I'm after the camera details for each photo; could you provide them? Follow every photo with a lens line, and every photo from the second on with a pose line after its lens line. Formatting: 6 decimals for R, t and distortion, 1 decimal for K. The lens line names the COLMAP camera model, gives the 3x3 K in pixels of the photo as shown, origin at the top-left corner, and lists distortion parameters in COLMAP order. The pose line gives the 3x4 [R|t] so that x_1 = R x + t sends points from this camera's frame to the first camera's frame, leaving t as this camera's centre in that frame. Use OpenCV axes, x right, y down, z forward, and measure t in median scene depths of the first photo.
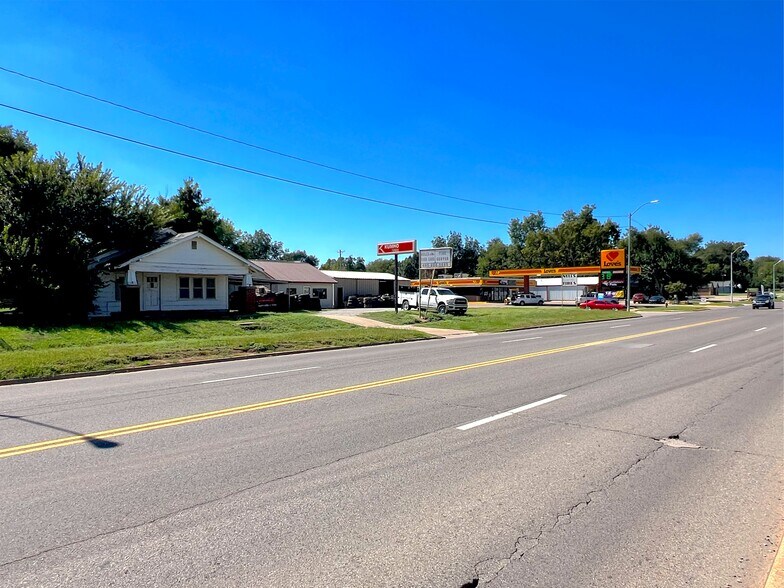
lens RADIAL K [[577.6, 0, 392.0], [0, 577.6, 294.0], [0, 0, 1]] dist [0.001904, 0.001040]
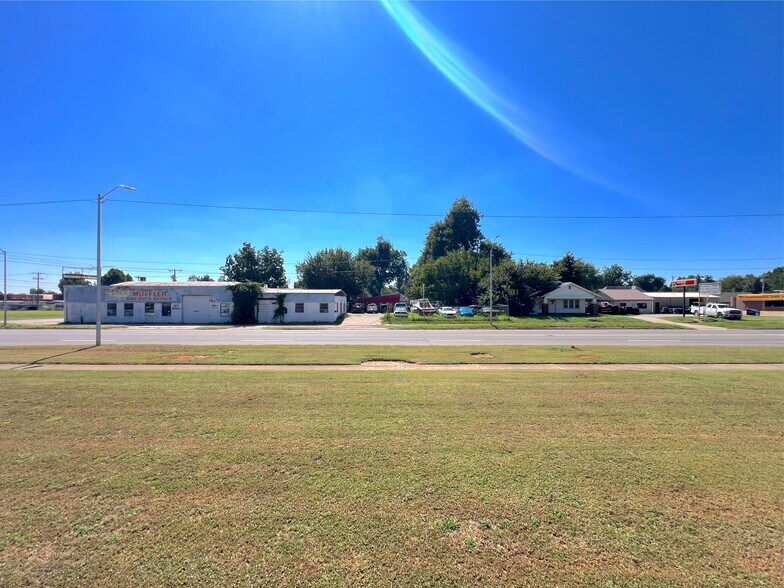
lens RADIAL K [[302.8, 0, 393.7], [0, 302.8, 305.1], [0, 0, 1]] dist [-0.000287, -0.000025]
pose [[0.652187, 0.008623, -0.758009, 0.147655], [-0.002244, 0.999953, 0.009445, -0.015326], [0.758055, -0.004459, 0.652175, -0.414745]]
